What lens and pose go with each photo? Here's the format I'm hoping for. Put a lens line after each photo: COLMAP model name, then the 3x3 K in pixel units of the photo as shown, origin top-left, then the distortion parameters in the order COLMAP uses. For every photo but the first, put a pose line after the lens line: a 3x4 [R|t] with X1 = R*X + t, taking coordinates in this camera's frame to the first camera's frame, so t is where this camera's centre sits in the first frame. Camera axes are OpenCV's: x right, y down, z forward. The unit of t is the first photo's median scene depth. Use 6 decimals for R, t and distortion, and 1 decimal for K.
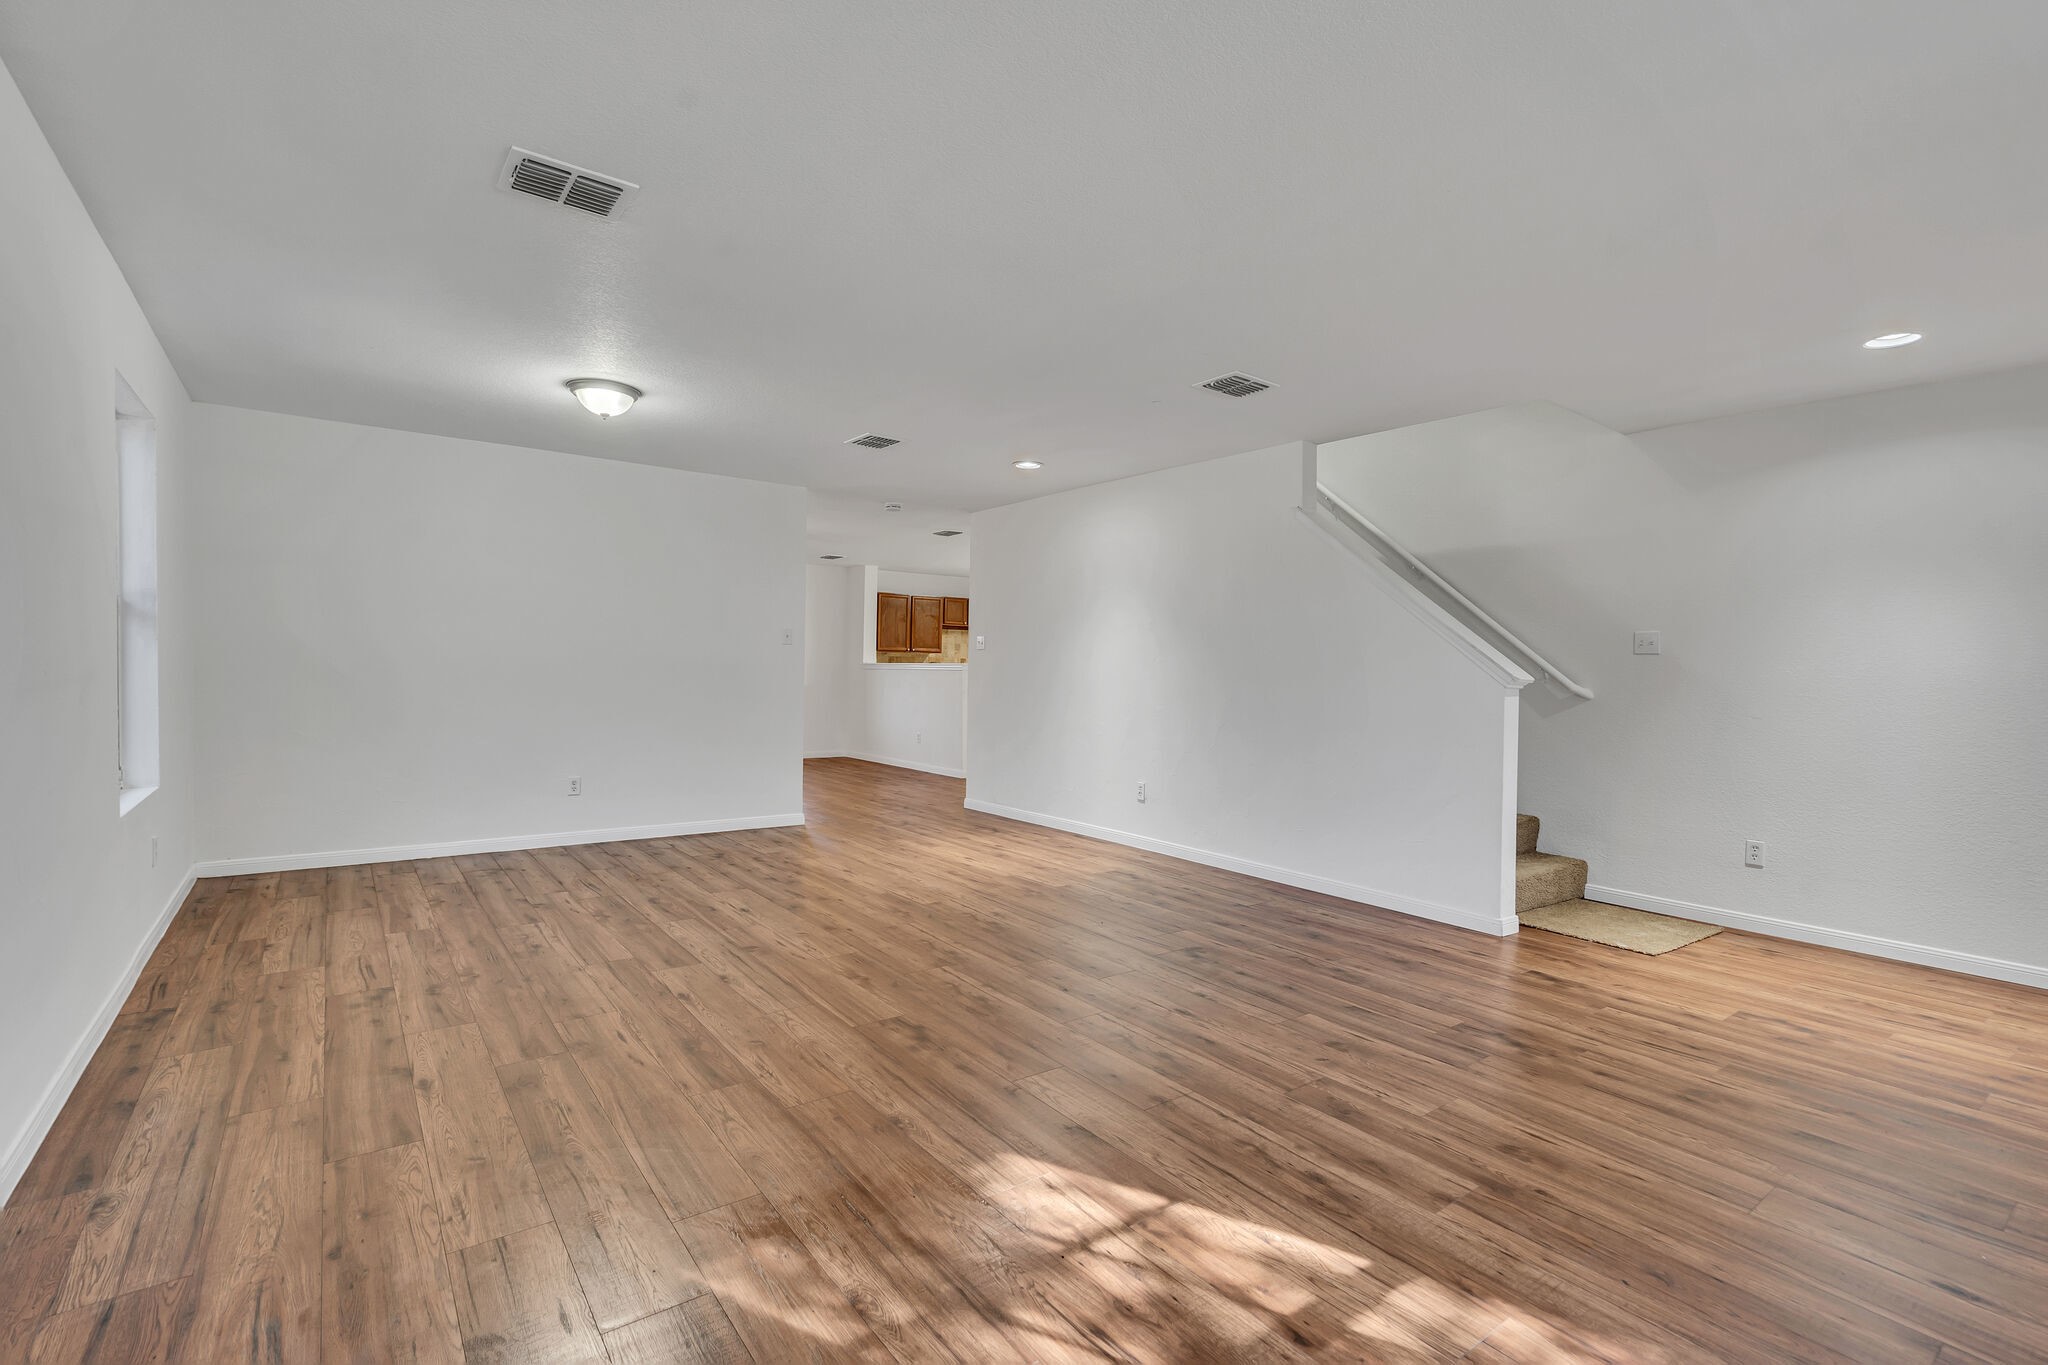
lens RADIAL K [[943.9, 0, 1024.0], [0, 943.9, 682.5], [0, 0, 1]] dist [0.002068, 0.000360]
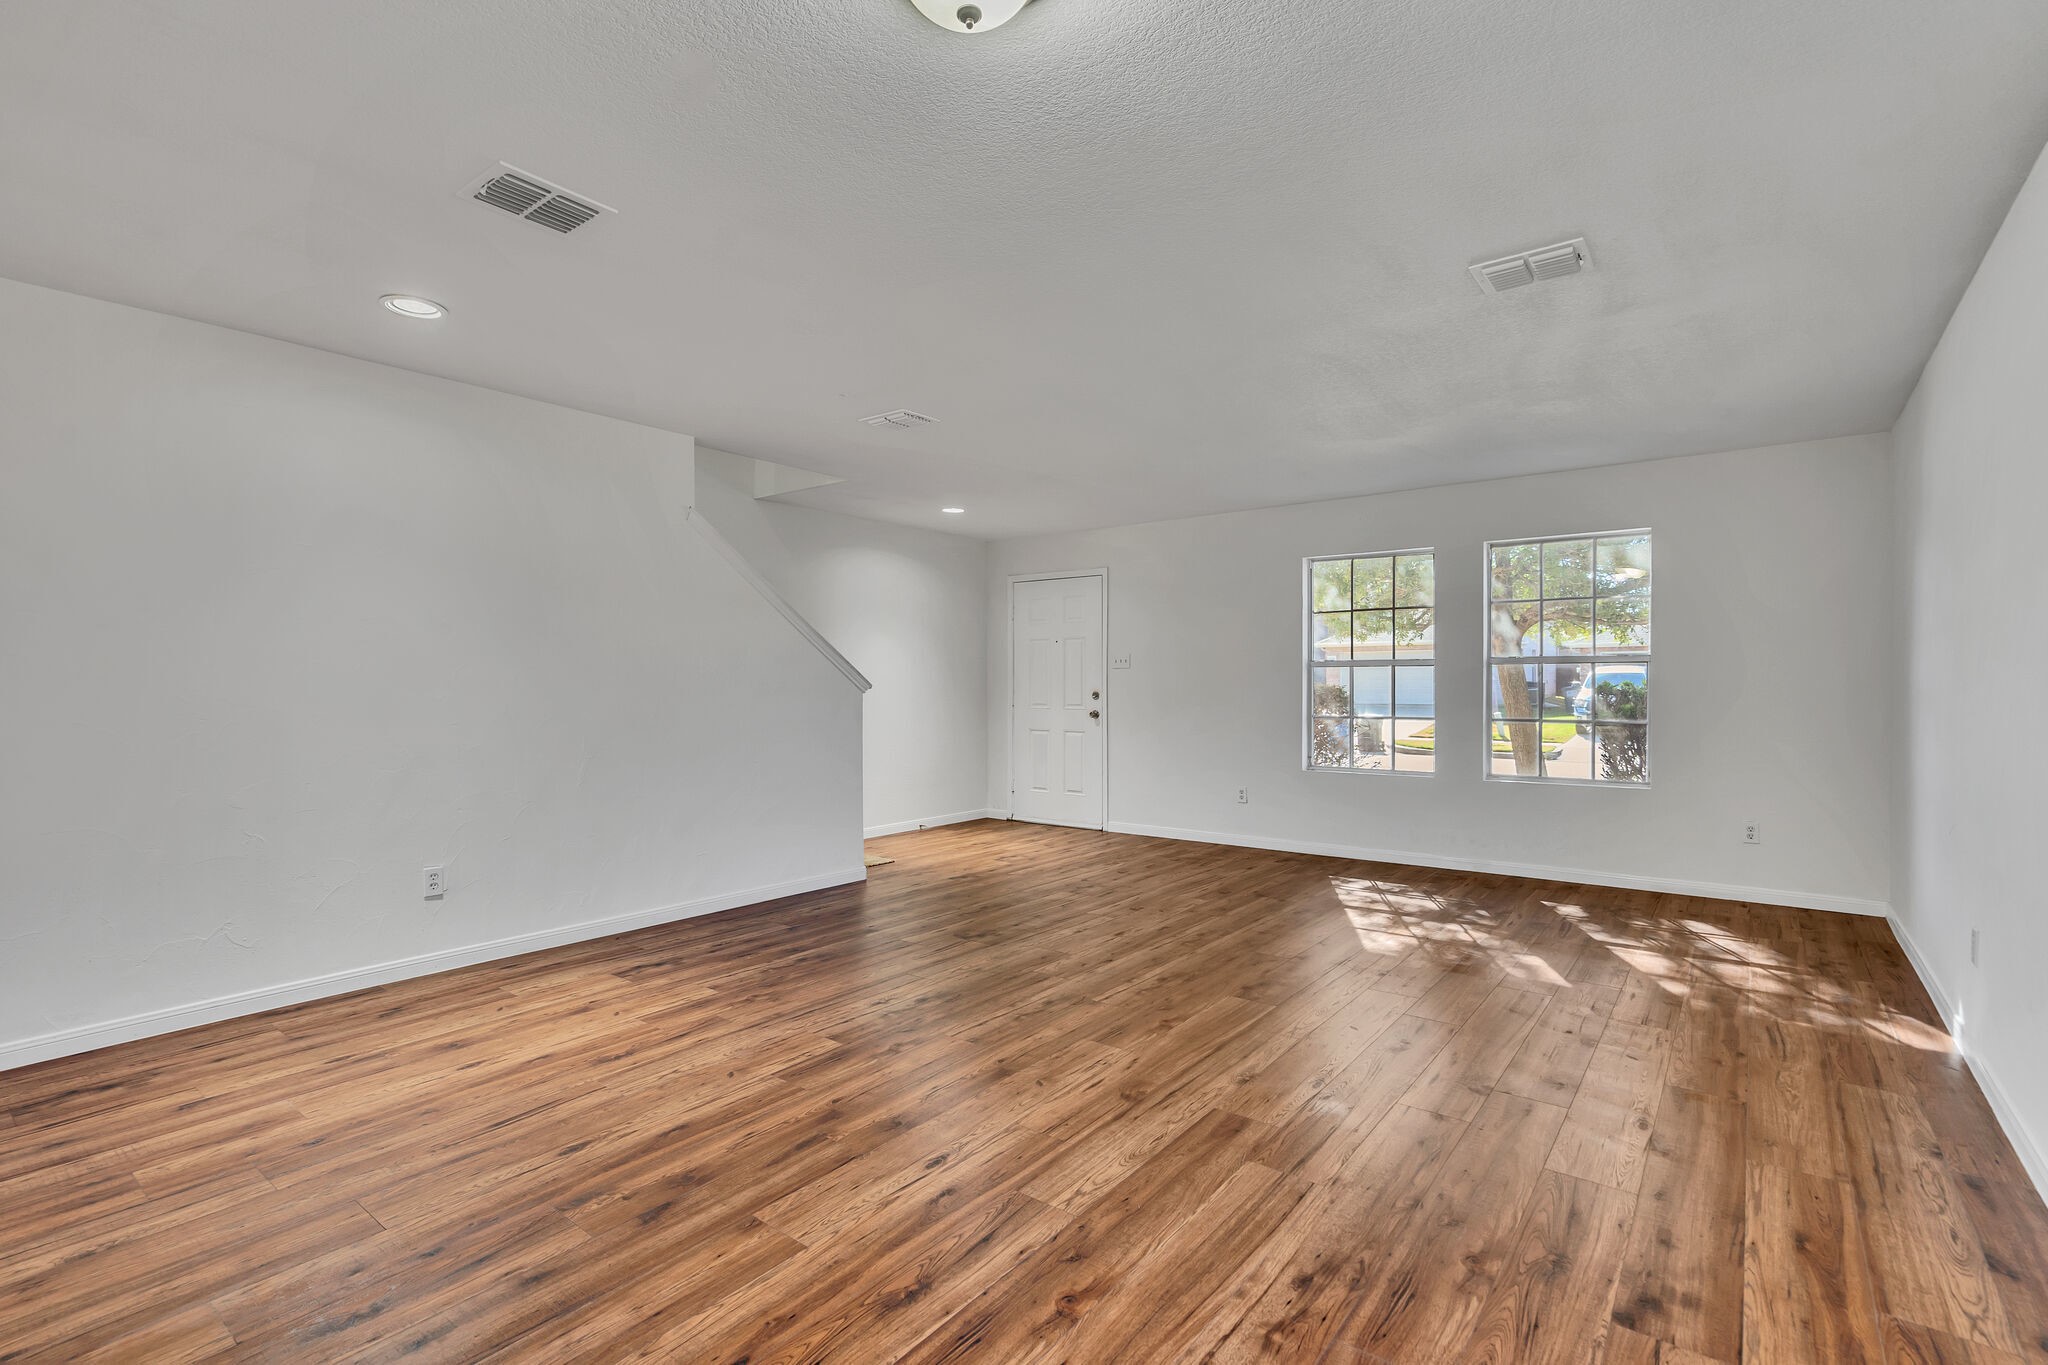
lens RADIAL K [[943.9, 0, 1024.0], [0, 943.9, 682.5], [0, 0, 1]] dist [0.002068, 0.000360]
pose [[-0.275016, -0.016911, 0.961291, -1.039358], [0.011609, 0.999714, 0.020908, -0.046390], [-0.961369, 0.016910, -0.274741, 1.401987]]
